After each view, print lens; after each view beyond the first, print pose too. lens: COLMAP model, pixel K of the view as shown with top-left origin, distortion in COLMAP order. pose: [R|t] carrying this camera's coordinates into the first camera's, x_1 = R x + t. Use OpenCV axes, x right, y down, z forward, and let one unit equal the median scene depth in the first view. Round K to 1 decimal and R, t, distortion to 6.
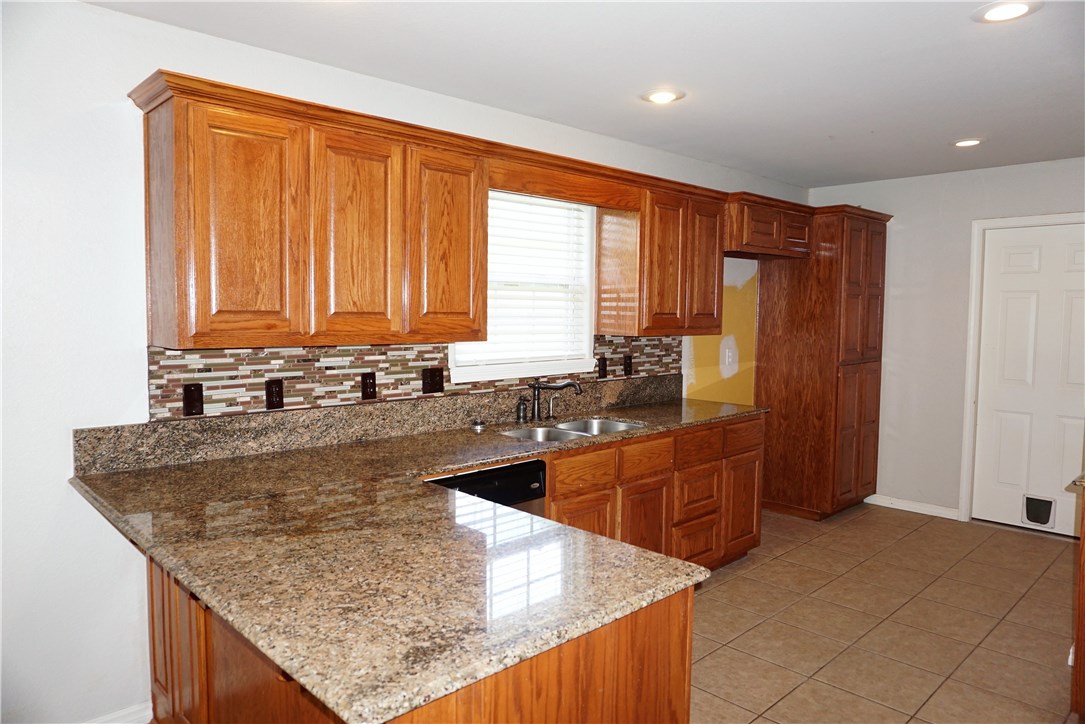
lens RADIAL K [[730.3, 0, 539.6], [0, 730.3, 360.4], [0, 0, 1]] dist [-0.026490, 0.004456]
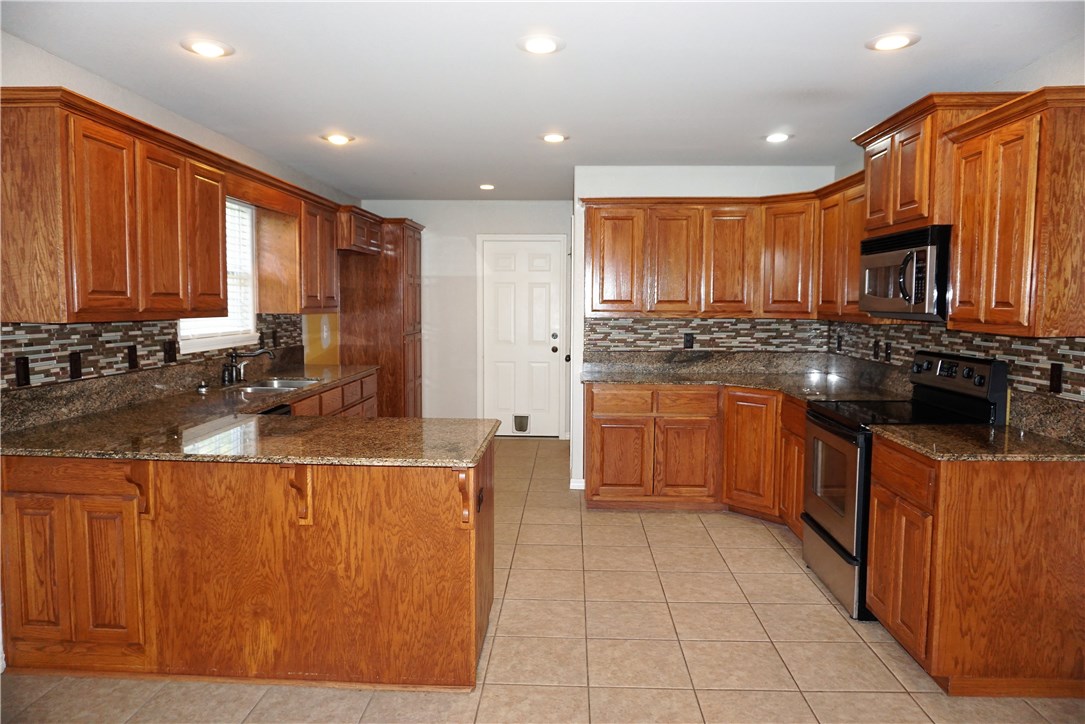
lens RADIAL K [[730.3, 0, 539.6], [0, 730.3, 360.4], [0, 0, 1]] dist [-0.026490, 0.004456]
pose [[0.725128, -0.054177, 0.686480, -0.566608], [0.041581, 0.998526, 0.034883, 0.027361], [-0.687358, 0.003250, 0.726312, -0.285873]]
